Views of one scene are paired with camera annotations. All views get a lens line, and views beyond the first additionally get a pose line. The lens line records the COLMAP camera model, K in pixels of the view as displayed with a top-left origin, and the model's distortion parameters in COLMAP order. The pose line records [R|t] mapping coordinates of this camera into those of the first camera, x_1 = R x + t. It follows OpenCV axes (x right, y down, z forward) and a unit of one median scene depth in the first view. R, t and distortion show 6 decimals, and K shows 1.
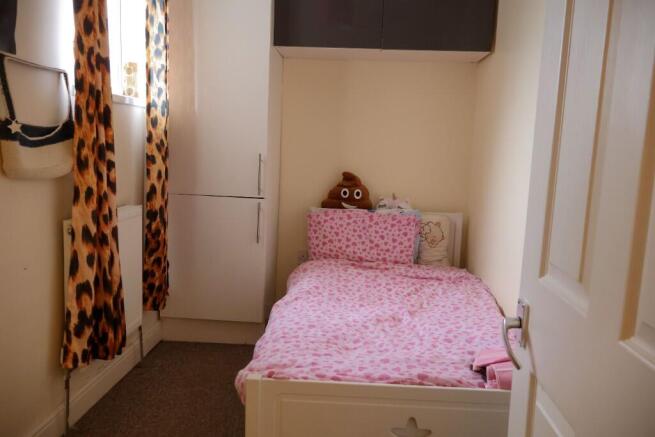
lens RADIAL K [[538.1, 0, 327.8], [0, 538.1, 218.4], [0, 0, 1]] dist [-0.001157, 0.009015]
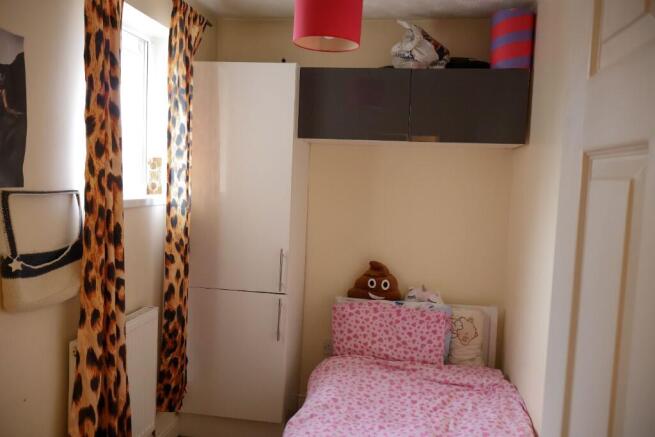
lens RADIAL K [[538.1, 0, 327.8], [0, 538.1, 218.4], [0, 0, 1]] dist [-0.001157, 0.009015]
pose [[0.996168, 0.006316, -0.087235, 0.045020], [-0.012070, 0.997774, -0.065586, -0.121831], [0.086627, 0.066388, 0.994026, 0.040533]]
